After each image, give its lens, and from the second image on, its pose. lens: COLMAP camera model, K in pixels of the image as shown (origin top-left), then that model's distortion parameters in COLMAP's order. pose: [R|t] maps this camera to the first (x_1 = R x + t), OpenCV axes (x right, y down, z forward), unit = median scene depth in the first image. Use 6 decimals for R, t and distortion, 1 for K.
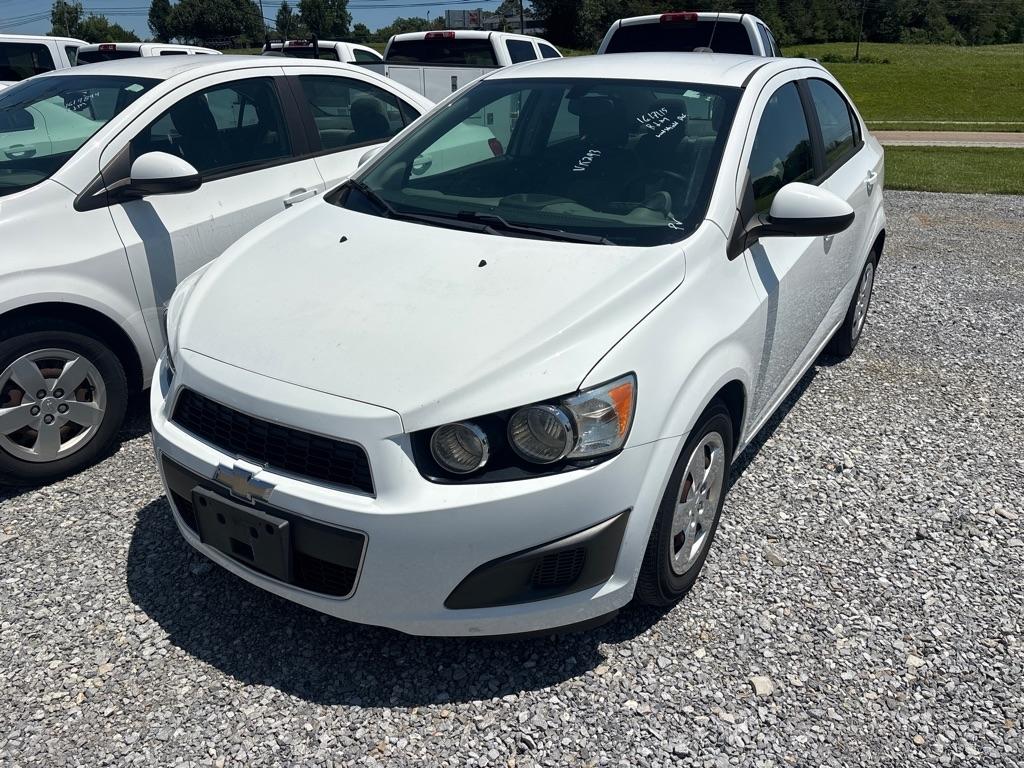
lens RADIAL K [[850.3, 0, 508.2], [0, 850.3, 408.3], [0, 0, 1]] dist [0.028986, -0.000108]
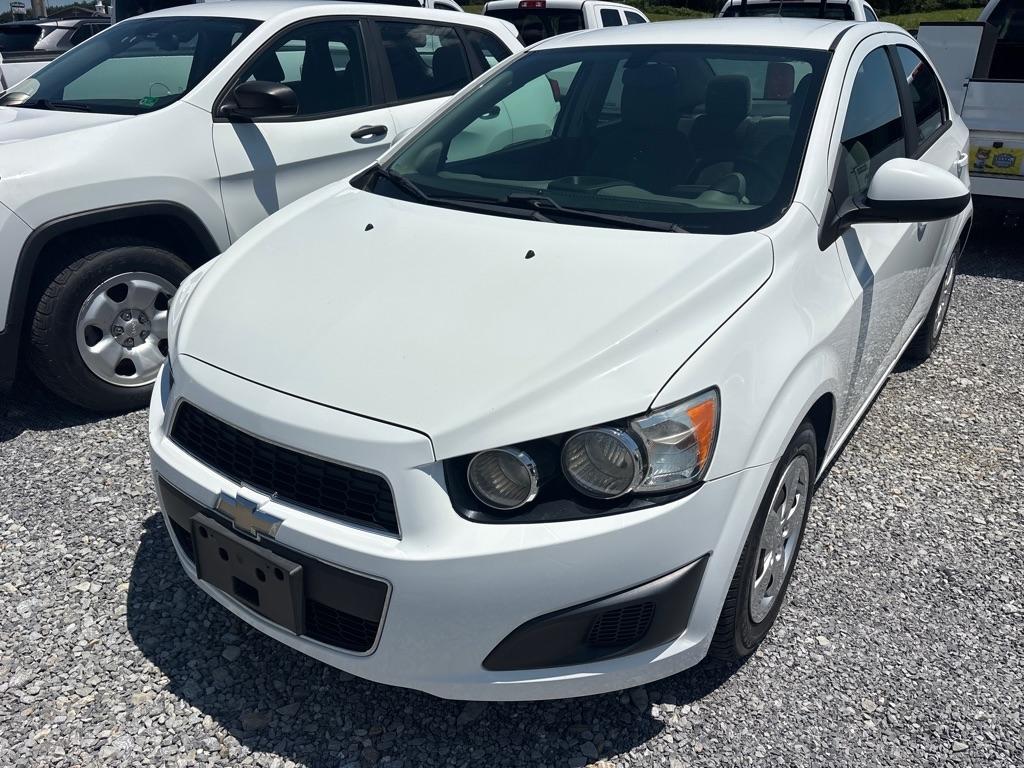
lens RADIAL K [[855.6, 0, 510.3], [0, 855.6, 432.3], [0, 0, 1]] dist [0.009500, -0.004546]
pose [[0.999075, 0.006999, -0.042423, -0.013687], [-0.005612, 0.999449, 0.032722, -0.023257], [0.042628, -0.032454, 0.998564, 0.158666]]
